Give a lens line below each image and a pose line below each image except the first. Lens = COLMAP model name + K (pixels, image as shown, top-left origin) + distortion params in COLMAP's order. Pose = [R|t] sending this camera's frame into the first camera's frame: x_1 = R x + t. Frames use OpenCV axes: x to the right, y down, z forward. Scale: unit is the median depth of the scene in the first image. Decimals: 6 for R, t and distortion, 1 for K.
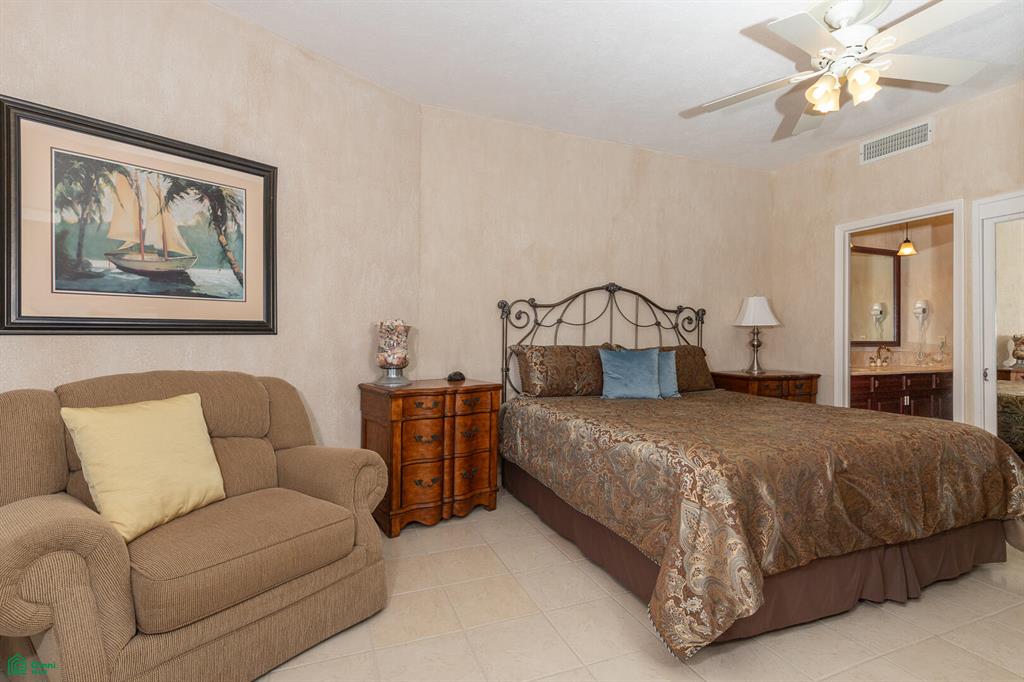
lens RADIAL K [[459.2, 0, 515.6], [0, 459.2, 335.7], [0, 0, 1]] dist [0.002212, 0.000318]
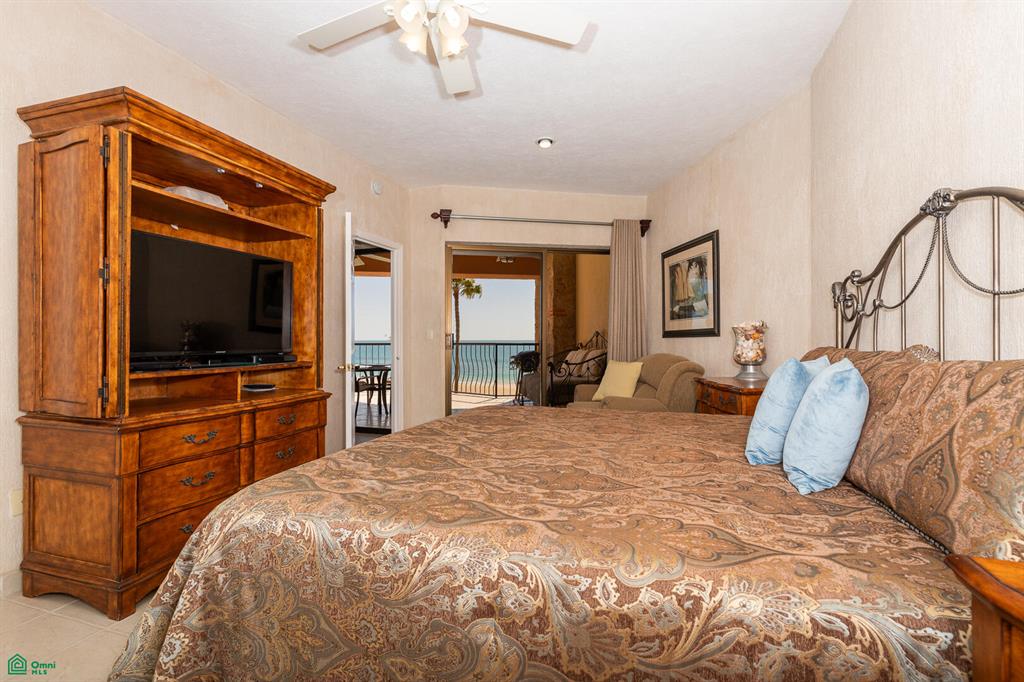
lens RADIAL K [[459.2, 0, 515.6], [0, 459.2, 335.7], [0, 0, 1]] dist [0.002212, 0.000318]
pose [[-0.634325, -0.018470, -0.772846, 1.125123], [-0.008920, 0.999823, -0.016573, 0.027682], [0.773015, -0.003619, -0.634377, 1.459407]]
